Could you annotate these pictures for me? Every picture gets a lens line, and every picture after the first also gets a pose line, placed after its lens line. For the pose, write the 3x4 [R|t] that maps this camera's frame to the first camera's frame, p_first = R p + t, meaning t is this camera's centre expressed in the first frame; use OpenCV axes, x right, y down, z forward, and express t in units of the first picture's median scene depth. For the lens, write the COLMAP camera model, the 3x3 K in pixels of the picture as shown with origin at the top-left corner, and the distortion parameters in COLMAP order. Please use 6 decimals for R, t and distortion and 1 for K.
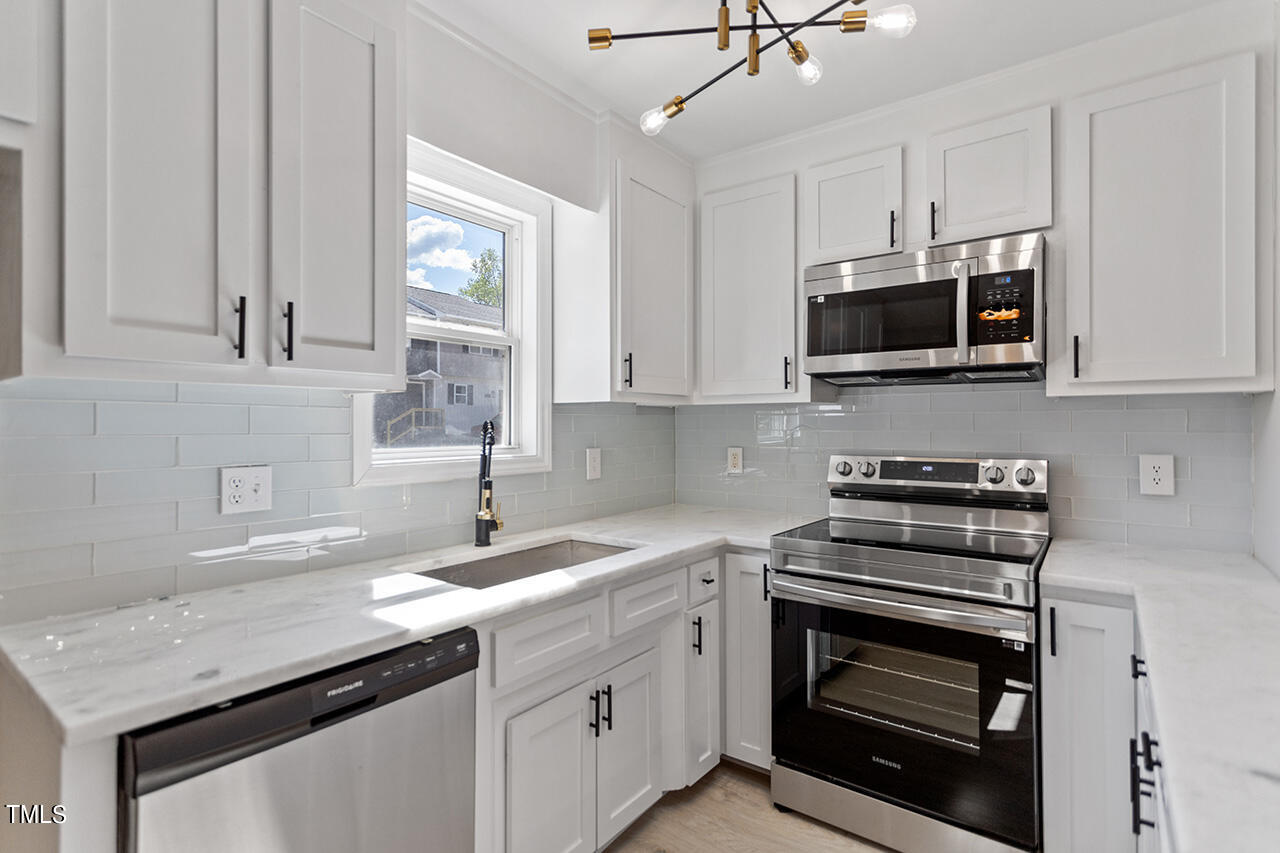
lens RADIAL K [[617.9, 0, 641.4], [0, 617.9, 423.5], [0, 0, 1]] dist [0.009868, -0.000231]
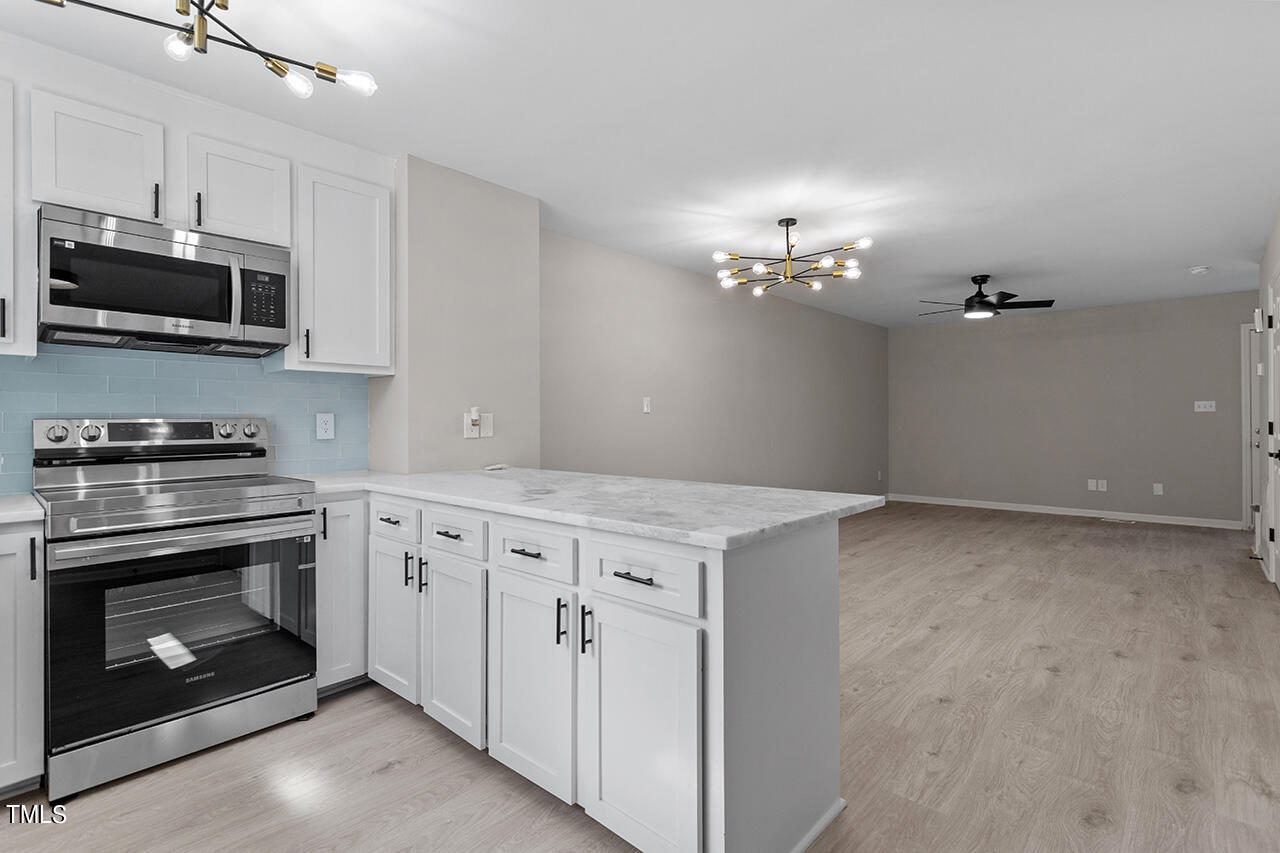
lens RADIAL K [[617.9, 0, 627.3], [0, 617.9, 424.8], [0, 0, 1]] dist [0.009868, -0.000231]
pose [[0.102996, -0.004928, 0.994670, -0.578945], [0.002251, 0.999986, 0.004721, 0.067741], [-0.994679, 0.001753, 0.103006, 0.085505]]
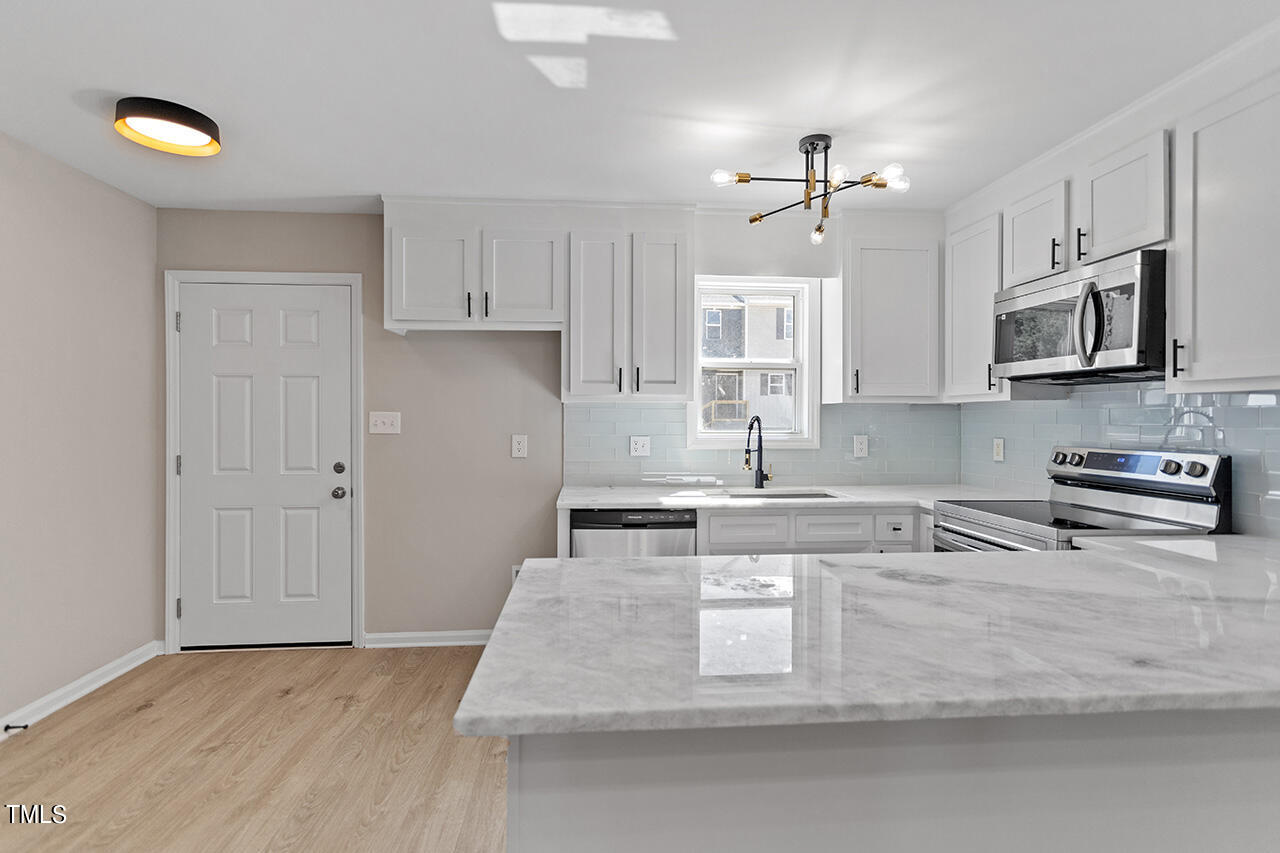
lens RADIAL K [[617.9, 0, 637.2], [0, 617.9, 419.4], [0, 0, 1]] dist [0.009868, -0.000231]
pose [[0.666141, 0.005577, -0.745805, 0.767835], [-0.002587, 0.999983, 0.005167, -0.002119], [0.745821, -0.001512, 0.666144, -0.385624]]
